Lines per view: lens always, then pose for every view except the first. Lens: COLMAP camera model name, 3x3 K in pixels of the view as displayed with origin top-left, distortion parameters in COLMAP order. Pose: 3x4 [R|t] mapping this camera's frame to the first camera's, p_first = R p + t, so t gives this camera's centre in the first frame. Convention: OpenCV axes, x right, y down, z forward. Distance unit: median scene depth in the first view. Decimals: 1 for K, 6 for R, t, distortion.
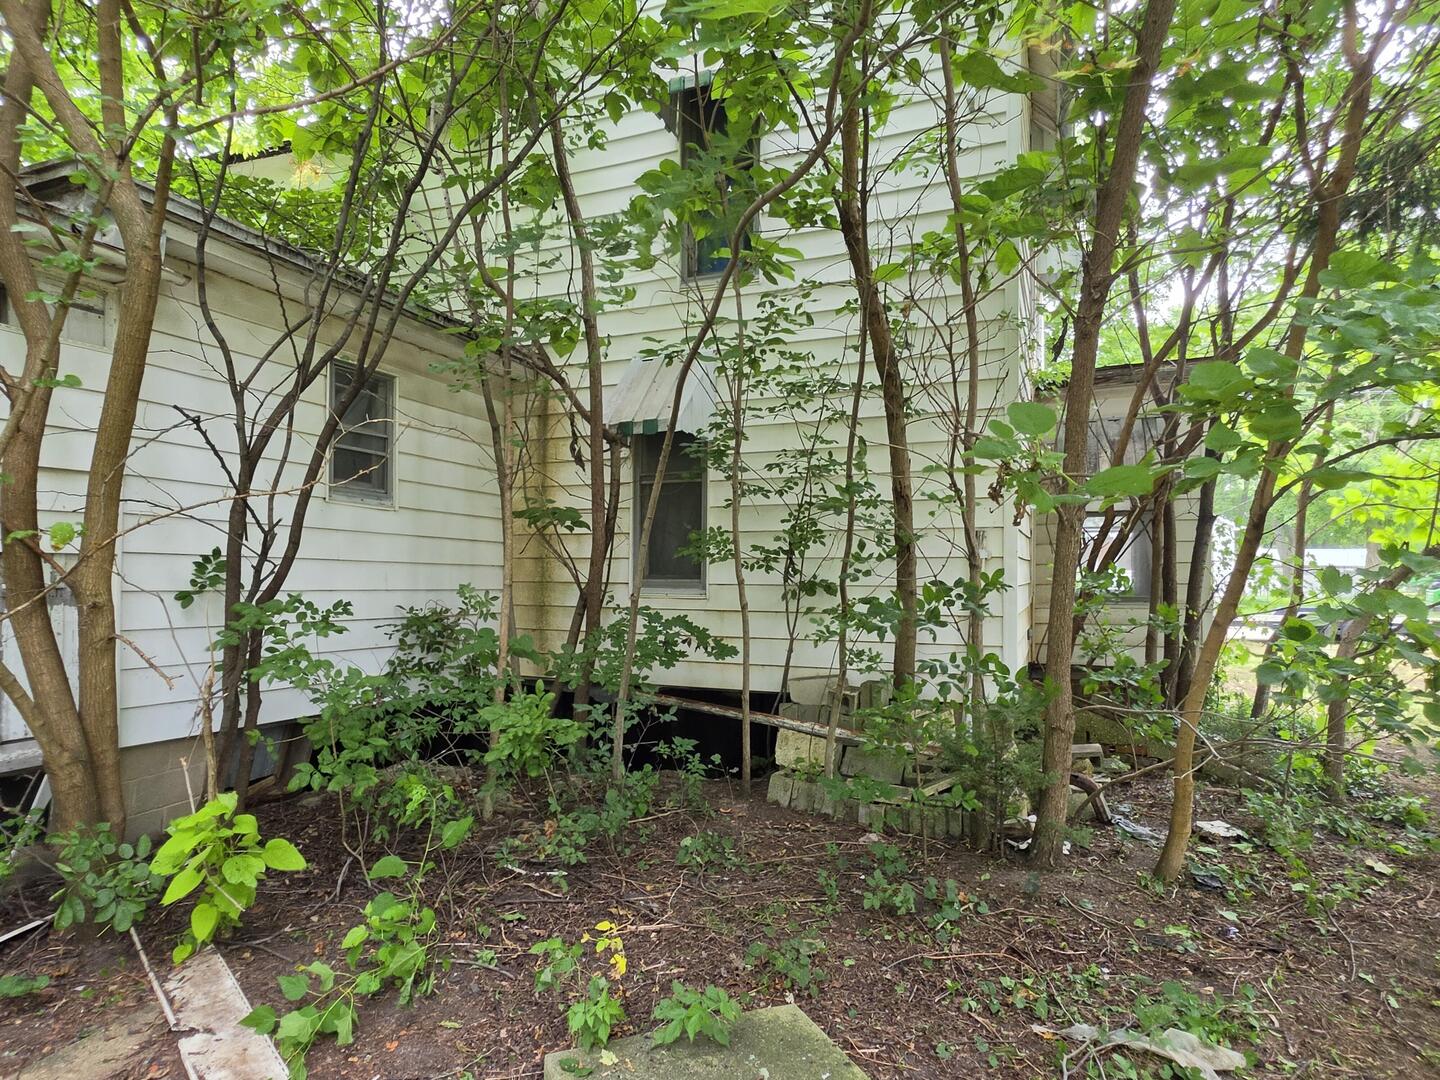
lens RADIAL K [[859.8, 0, 705.1], [0, 859.8, 563.2], [0, 0, 1]] dist [0.000215, 0.000838]
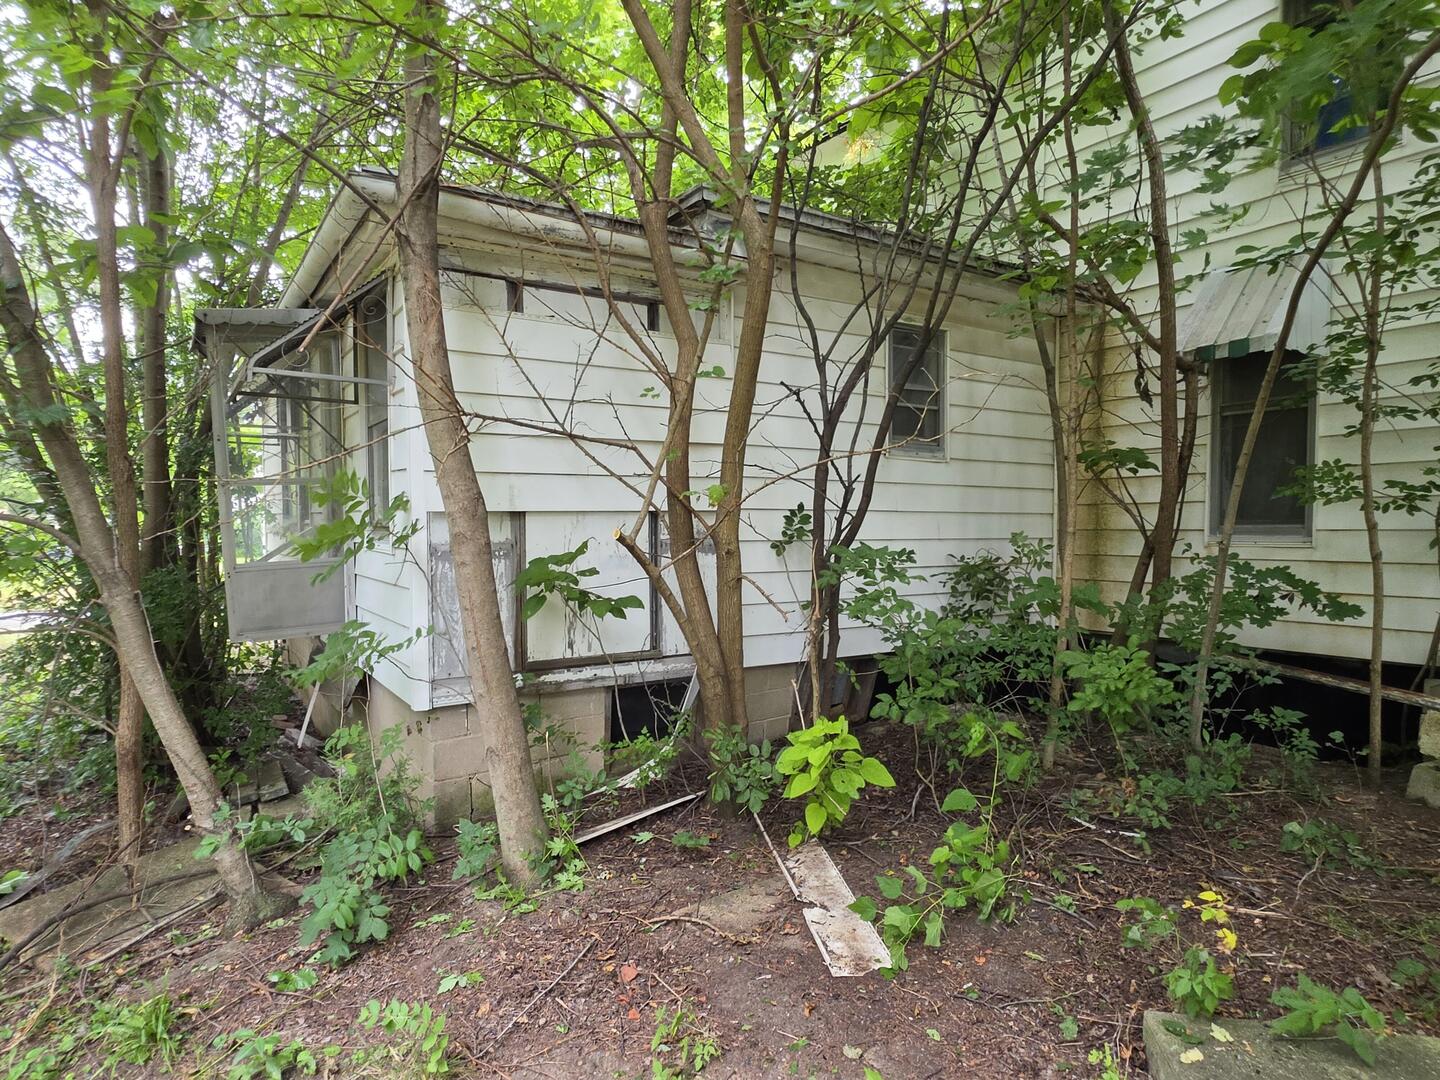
lens RADIAL K [[859.8, 0, 705.1], [0, 859.8, 563.2], [0, 0, 1]] dist [0.000215, 0.000838]
pose [[0.829339, 0.010683, -0.558643, -0.030969], [0.022164, 0.998401, 0.051996, 0.000006], [0.558306, -0.055504, 0.827777, -0.033792]]
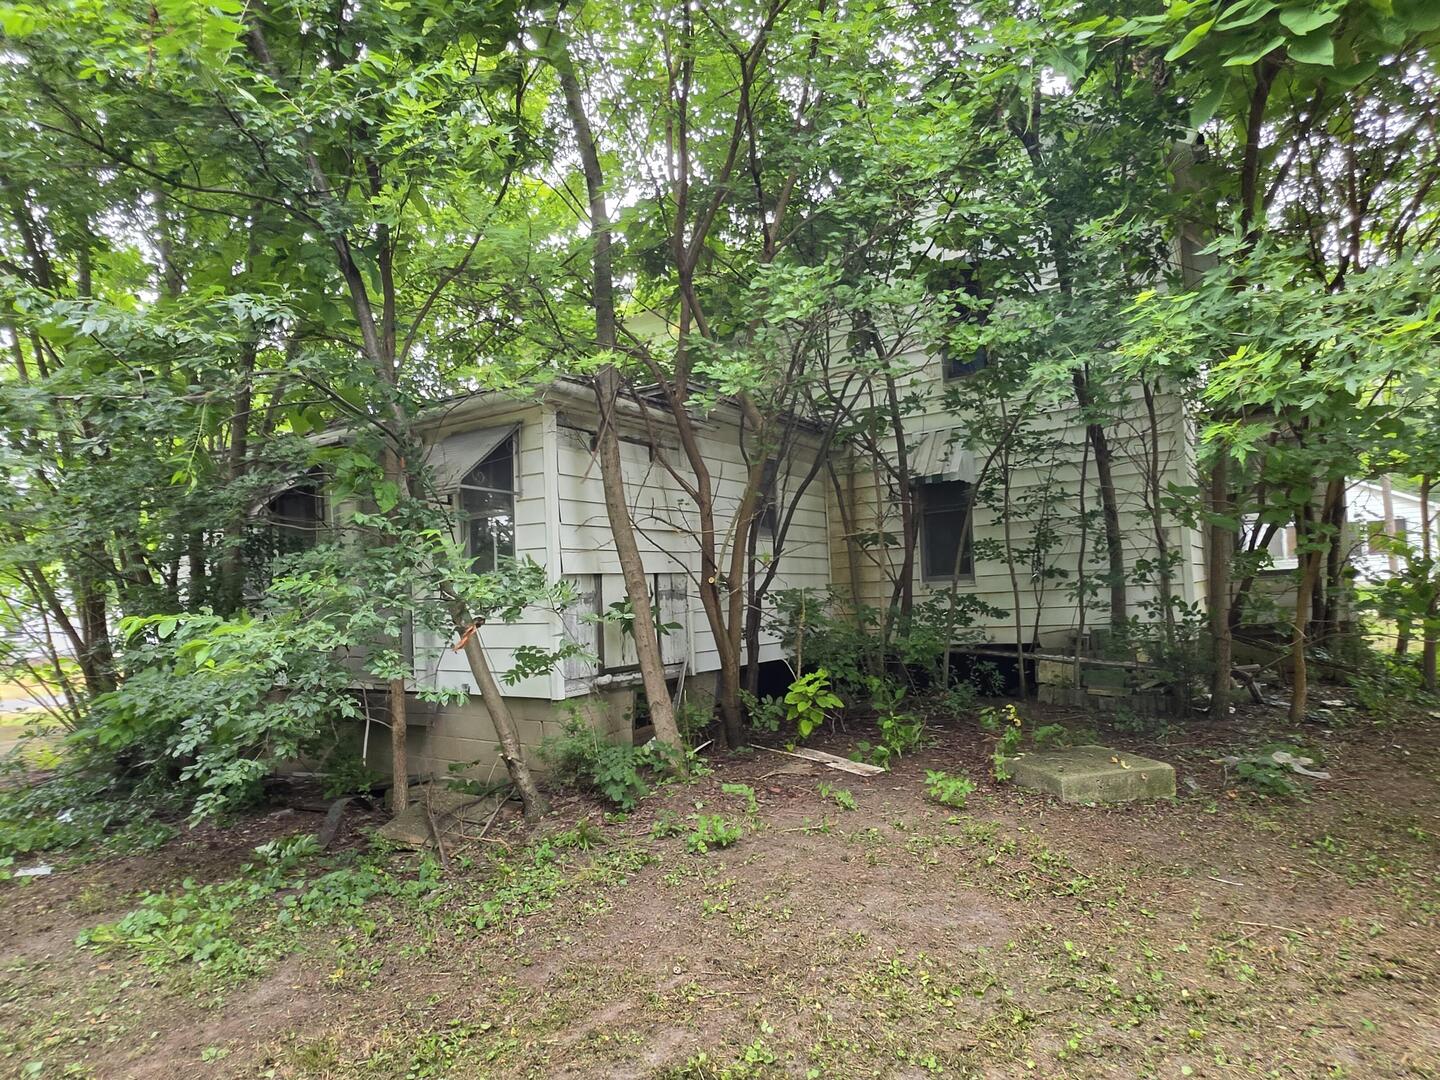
lens RADIAL K [[859.8, 0, 705.1], [0, 859.8, 563.2], [0, 0, 1]] dist [0.000215, 0.000838]
pose [[0.981575, -0.063456, -0.180235, -0.281951], [0.059568, 0.997861, -0.026910, 0.020259], [0.181557, 0.015678, 0.983255, -0.868705]]
